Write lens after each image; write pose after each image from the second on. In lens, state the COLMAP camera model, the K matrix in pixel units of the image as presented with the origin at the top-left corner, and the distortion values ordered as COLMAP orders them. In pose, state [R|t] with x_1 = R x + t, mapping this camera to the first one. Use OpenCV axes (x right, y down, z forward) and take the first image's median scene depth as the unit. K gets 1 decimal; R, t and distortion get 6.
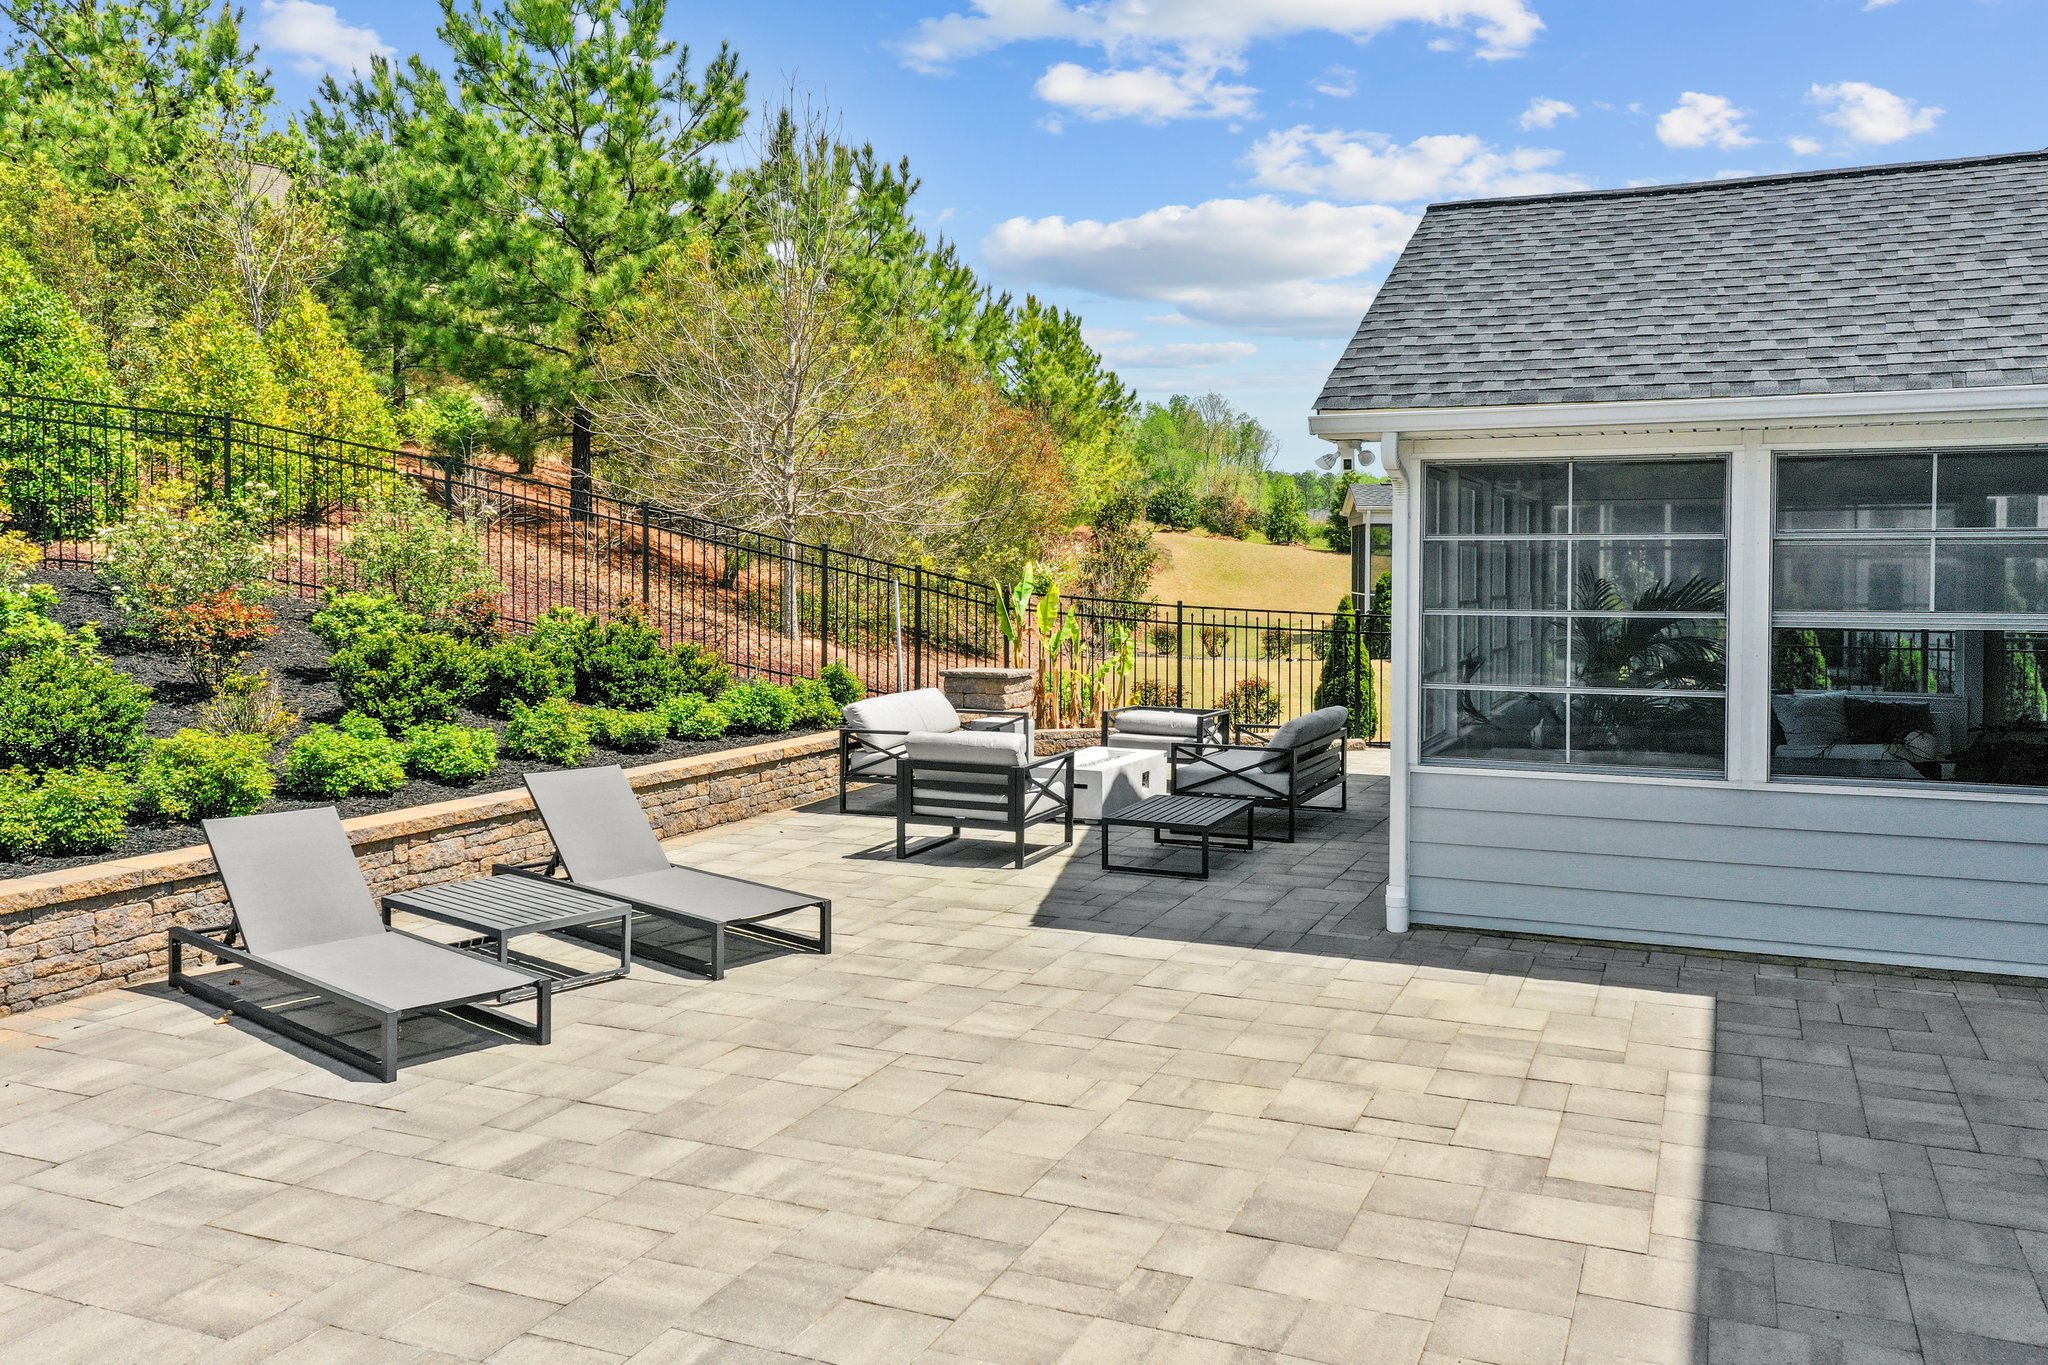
lens RADIAL K [[1644.7, 0, 1019.6], [0, 1644.7, 675.7], [0, 0, 1]] dist [0.011246, 0.000293]
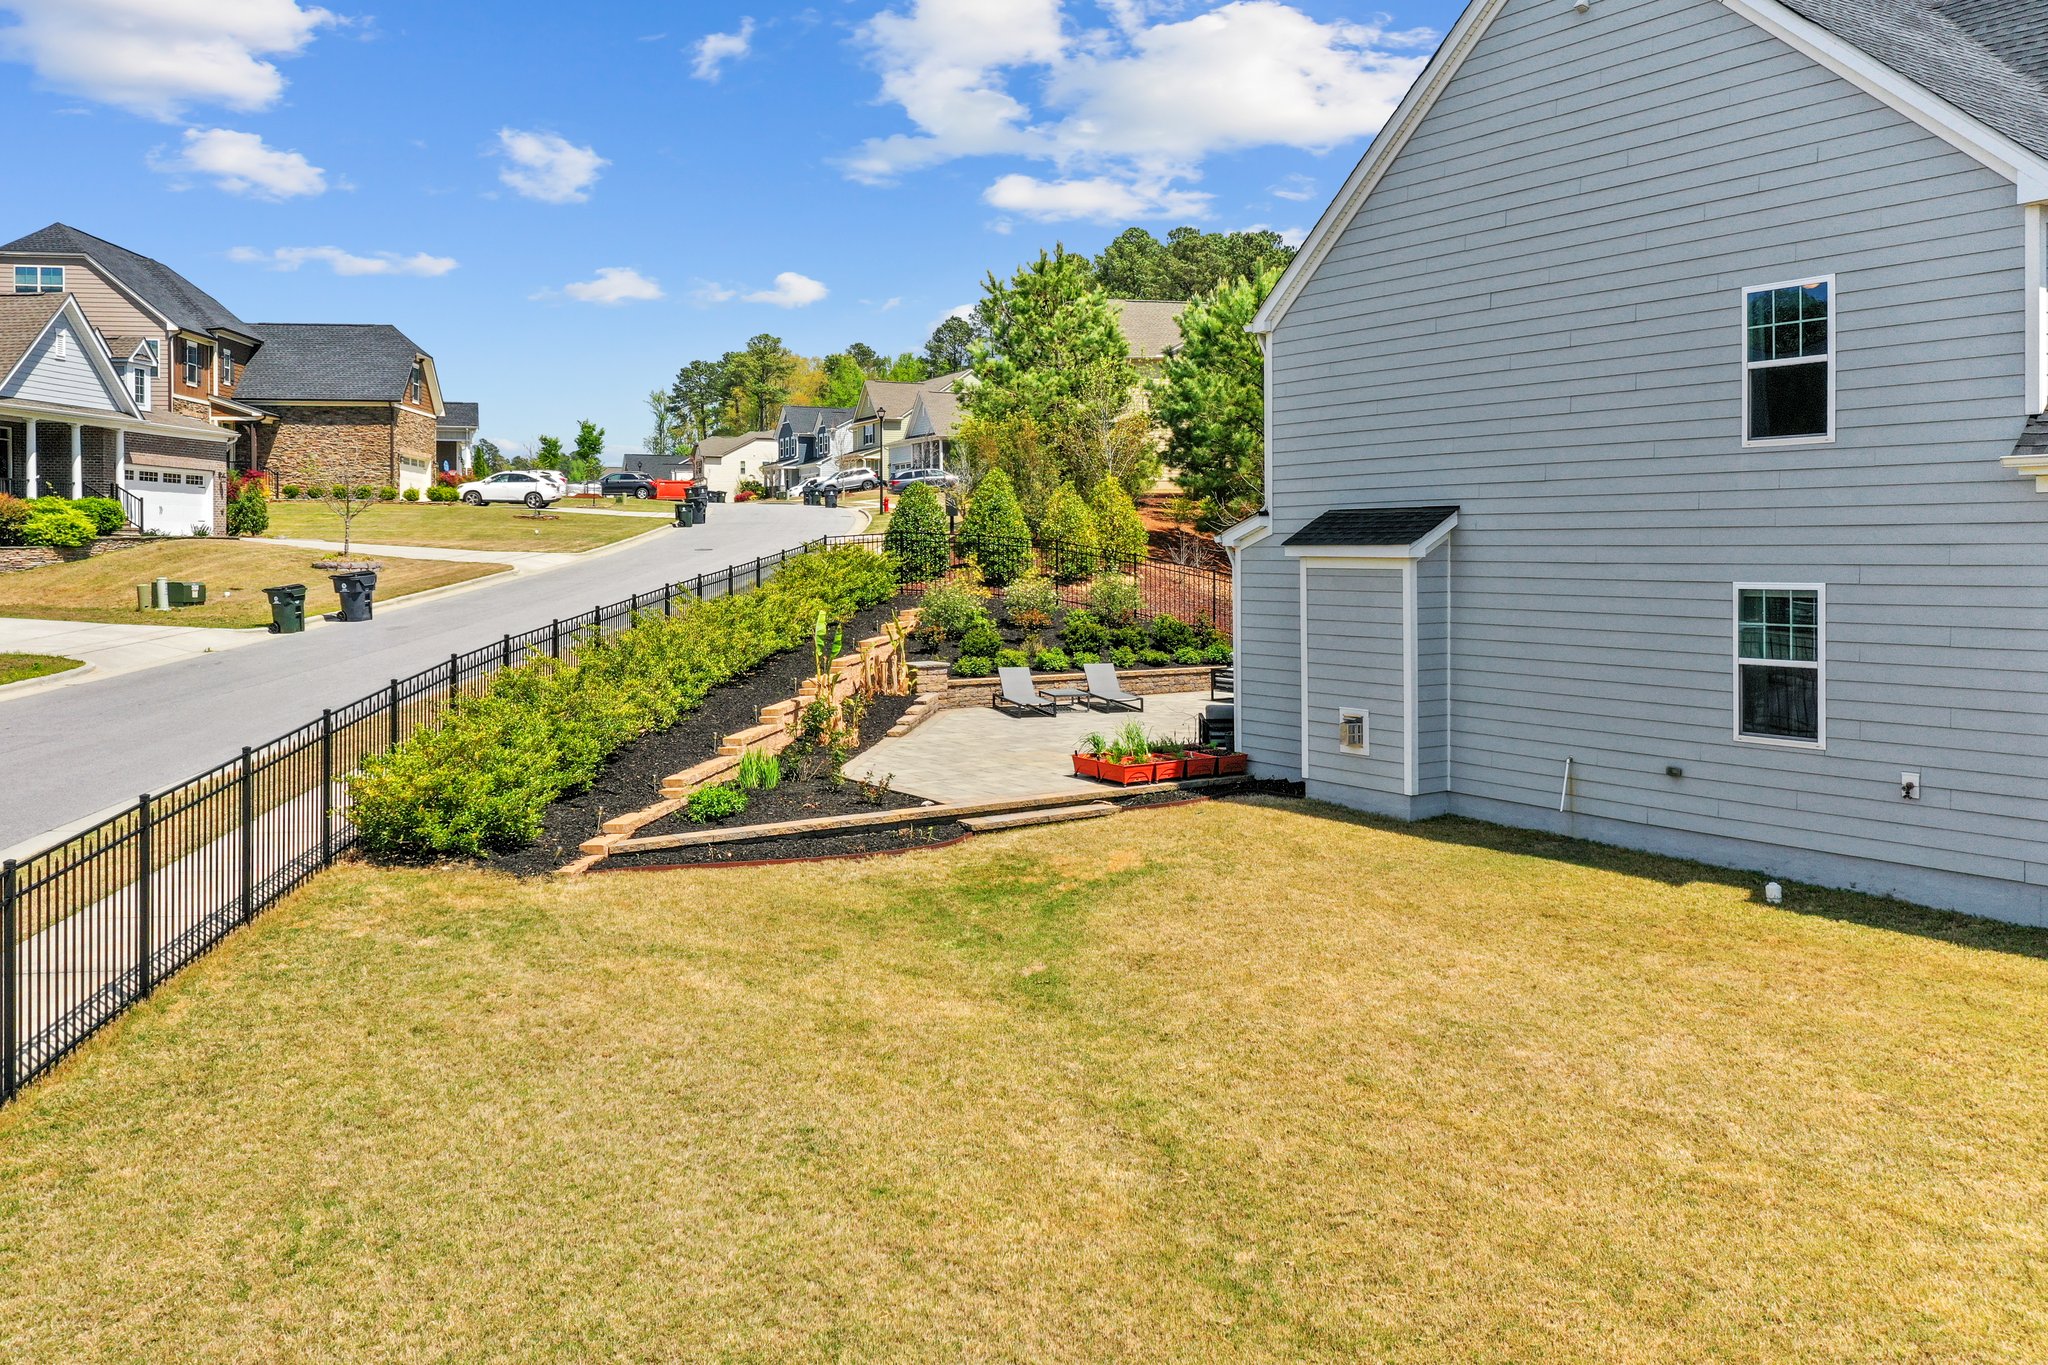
lens RADIAL K [[1644.7, 0, 1019.6], [0, 1644.7, 675.7], [0, 0, 1]] dist [0.011246, 0.000293]
pose [[0.832465, 0.015730, -0.553855, 1.258885], [-0.022914, 0.999719, -0.006048, 0.096553], [0.553604, 0.017725, 0.832591, -1.645227]]
